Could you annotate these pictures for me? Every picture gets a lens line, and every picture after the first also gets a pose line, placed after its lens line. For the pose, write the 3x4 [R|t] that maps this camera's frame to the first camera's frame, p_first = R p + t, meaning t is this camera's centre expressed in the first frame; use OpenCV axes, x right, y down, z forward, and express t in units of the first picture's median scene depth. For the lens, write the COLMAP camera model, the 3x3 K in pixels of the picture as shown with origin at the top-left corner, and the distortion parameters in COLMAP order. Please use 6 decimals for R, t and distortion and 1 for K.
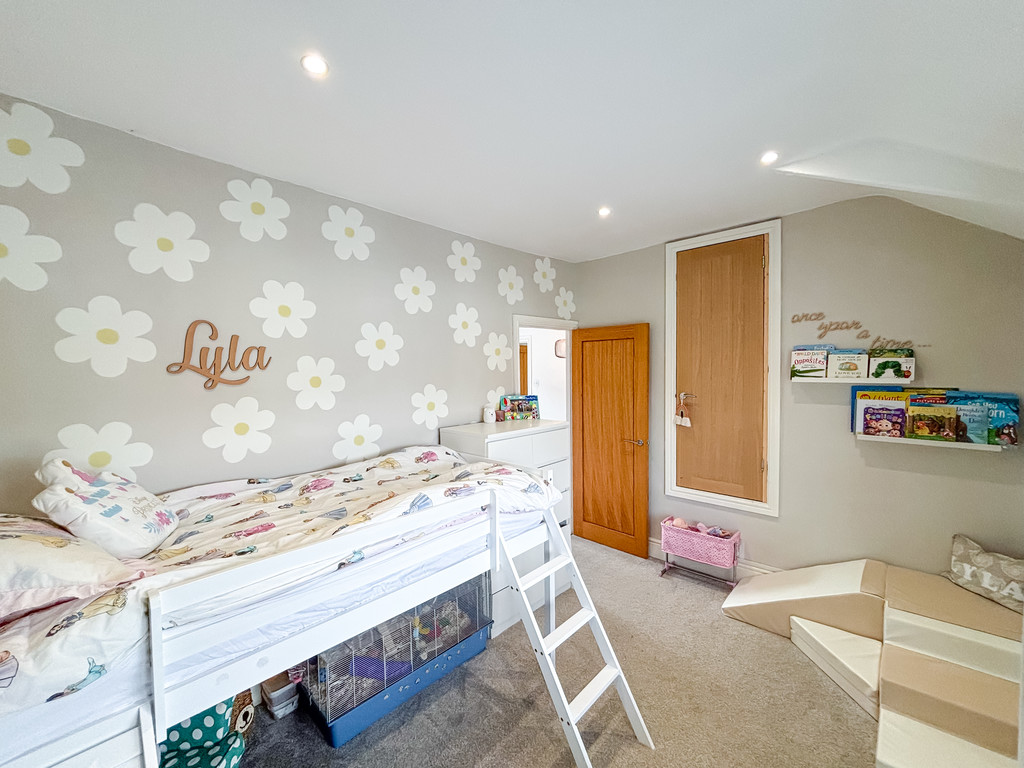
lens RADIAL K [[411.9, 0, 511.0], [0, 411.9, 384.1], [0, 0, 1]] dist [0.001941, -0.001678]
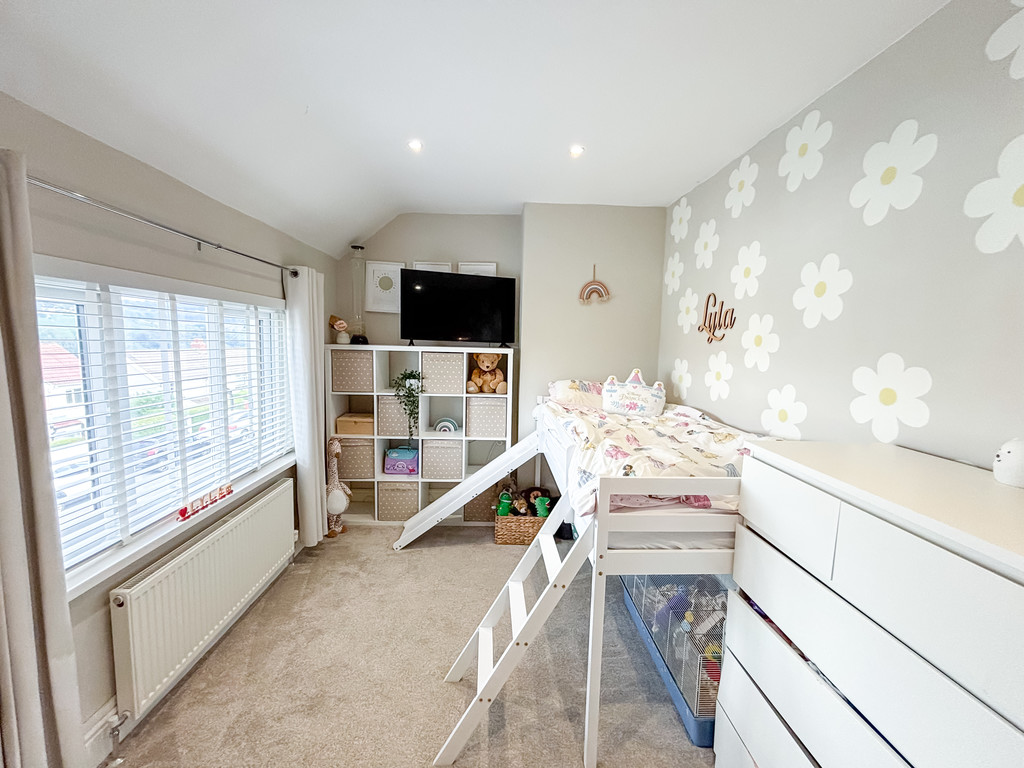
lens RADIAL K [[411.9, 0, 511.2], [0, 411.9, 384.6], [0, 0, 1]] dist [0.001941, -0.001678]
pose [[-0.699824, 0.077412, -0.710108, 0.601574], [-0.038699, 0.988542, 0.145903, -0.021592], [0.713266, 0.129587, -0.688810, 1.235405]]
